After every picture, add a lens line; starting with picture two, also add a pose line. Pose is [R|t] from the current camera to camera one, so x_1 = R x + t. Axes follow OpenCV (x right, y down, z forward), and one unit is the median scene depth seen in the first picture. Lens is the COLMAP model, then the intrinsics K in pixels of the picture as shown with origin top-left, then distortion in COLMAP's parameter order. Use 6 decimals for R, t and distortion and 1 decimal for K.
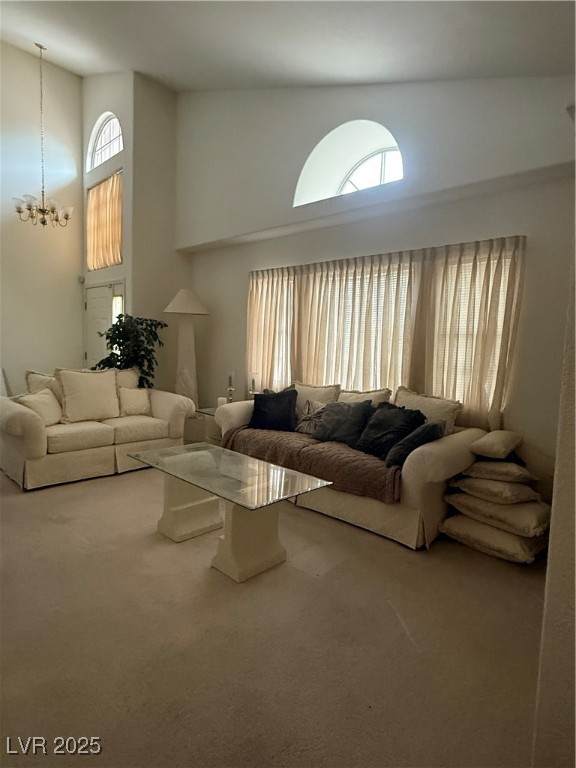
lens RADIAL K [[427.8, 0, 288.0], [0, 427.8, 384.0], [0, 0, 1]] dist [0.000989, 0.000253]
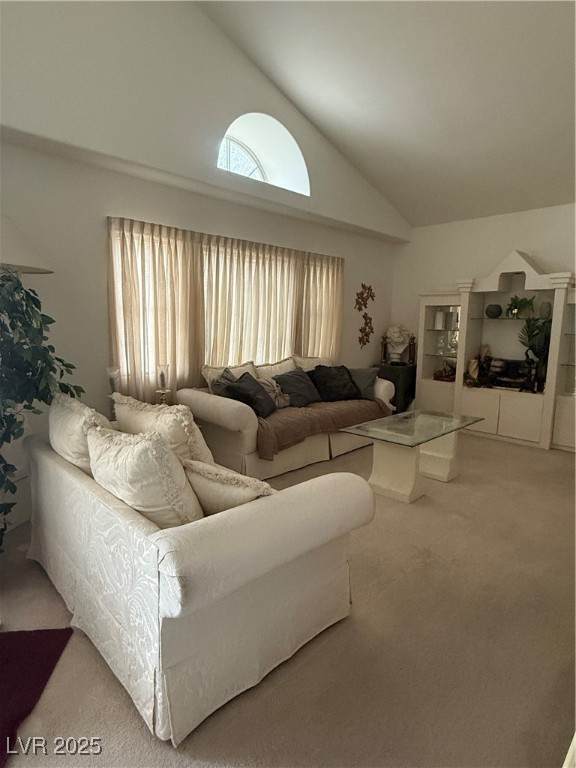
lens RADIAL K [[427.8, 0, 288.0], [0, 427.8, 384.0], [0, 0, 1]] dist [0.000989, 0.000253]
pose [[0.017191, -0.173175, 0.984741, -0.941449], [0.089855, 0.981169, 0.170978, -0.116556], [-0.995806, 0.085545, 0.032428, 0.880763]]
